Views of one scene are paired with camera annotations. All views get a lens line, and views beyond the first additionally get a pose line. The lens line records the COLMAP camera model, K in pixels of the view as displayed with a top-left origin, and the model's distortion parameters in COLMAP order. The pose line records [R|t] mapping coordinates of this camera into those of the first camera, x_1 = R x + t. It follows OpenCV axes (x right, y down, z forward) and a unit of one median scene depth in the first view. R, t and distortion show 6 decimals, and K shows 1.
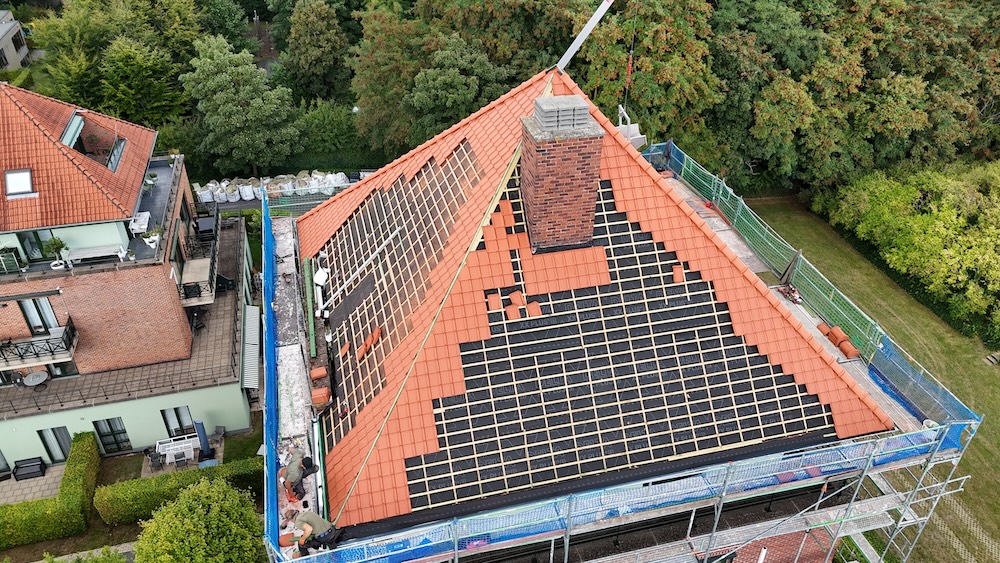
lens RADIAL K [[719.9, 0, 500.7], [0, 719.9, 277.8], [0, 0, 1]] dist [0.068582, -0.001972]
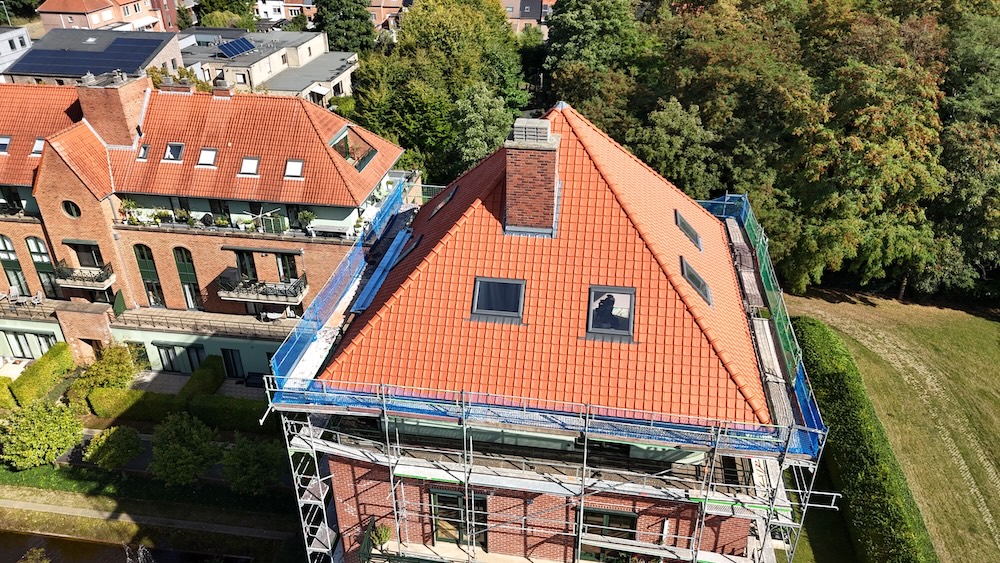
lens RADIAL K [[719.9, 0, 500.7], [0, 719.9, 277.8], [0, 0, 1]] dist [0.068582, -0.001972]
pose [[0.919101, 0.187121, -0.346754, 0.132103], [-0.214844, 0.975704, -0.042937, 0.028352], [0.330295, 0.113961, 0.936973, -0.067880]]
